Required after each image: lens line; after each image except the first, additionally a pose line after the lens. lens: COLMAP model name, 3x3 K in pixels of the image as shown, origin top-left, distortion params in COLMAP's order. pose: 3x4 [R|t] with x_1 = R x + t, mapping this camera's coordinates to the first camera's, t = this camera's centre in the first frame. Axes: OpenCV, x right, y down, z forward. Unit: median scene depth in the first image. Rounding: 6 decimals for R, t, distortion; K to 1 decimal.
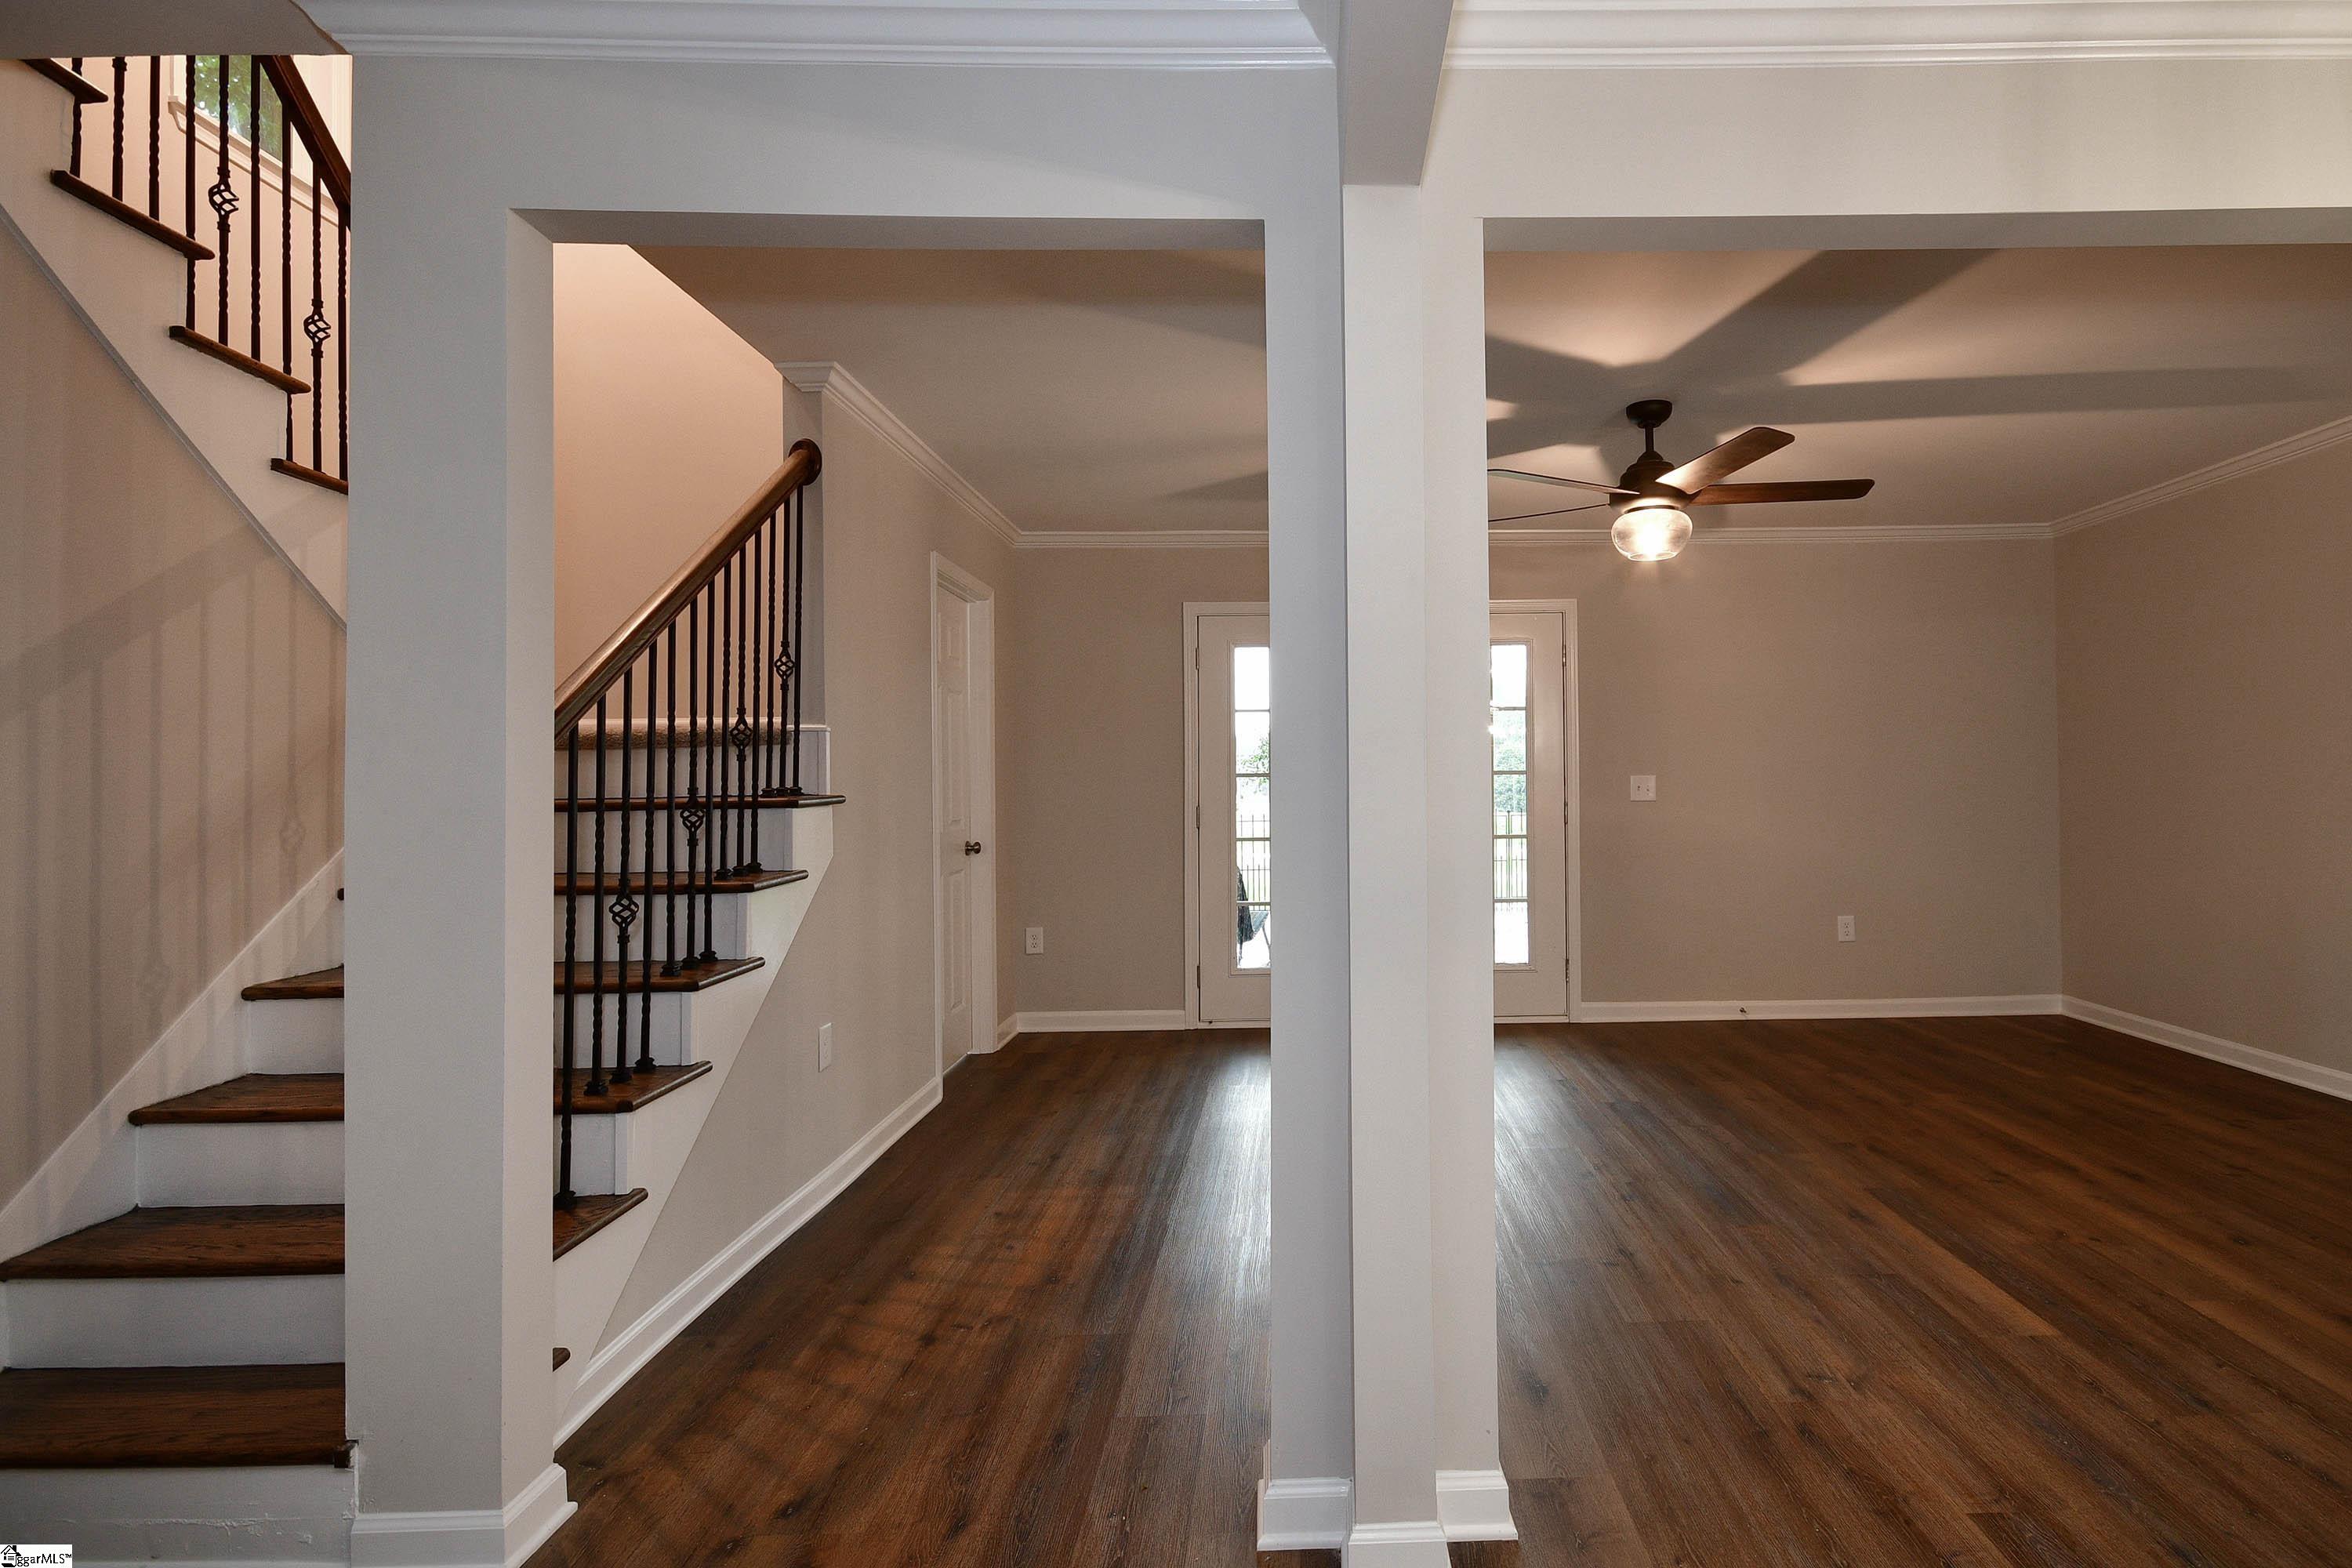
lens RADIAL K [[1148.4, 0, 1298.9], [0, 1148.4, 750.8], [0, 0, 1]] dist [0.020372, -0.011566]
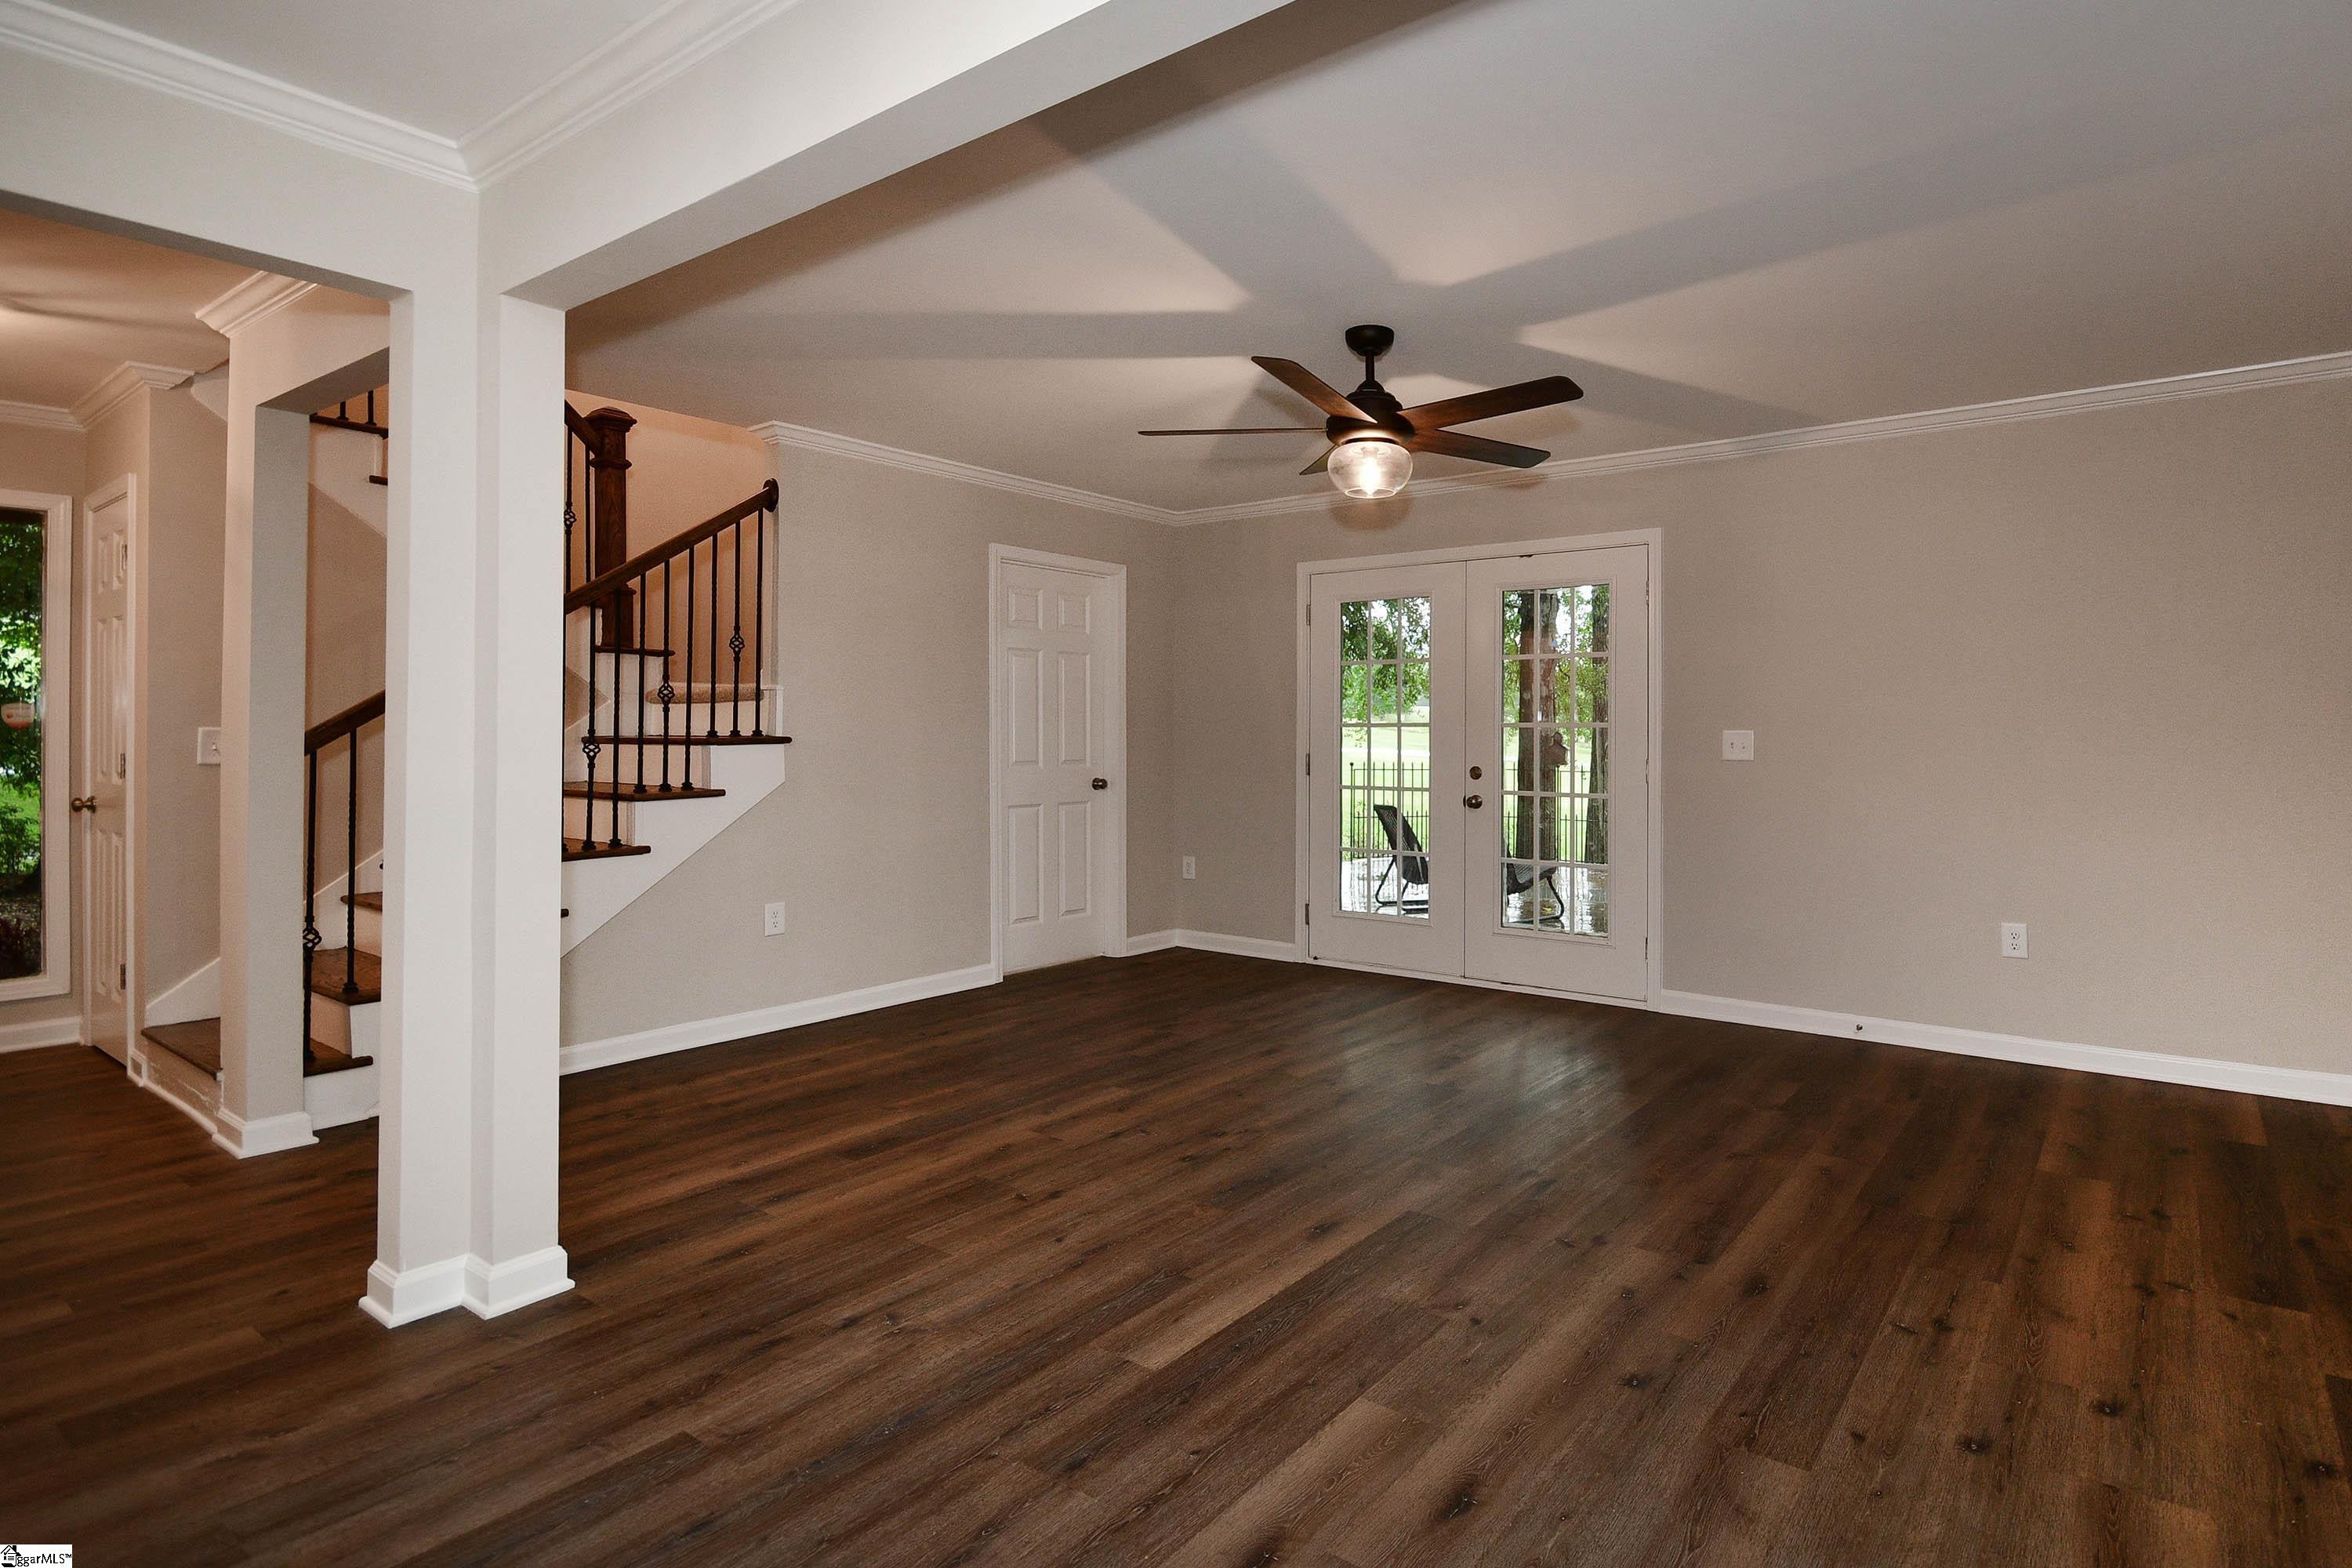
lens RADIAL K [[1144.7, 0, 1386.9], [0, 1144.7, 703.5], [0, 0, 1]] dist [-0.003920, -0.000988]
pose [[0.828940, 0.000447, -0.559338, 0.993676], [0.002377, 0.999988, 0.004322, -0.004528], [0.559333, -0.004912, 0.828928, 0.294925]]
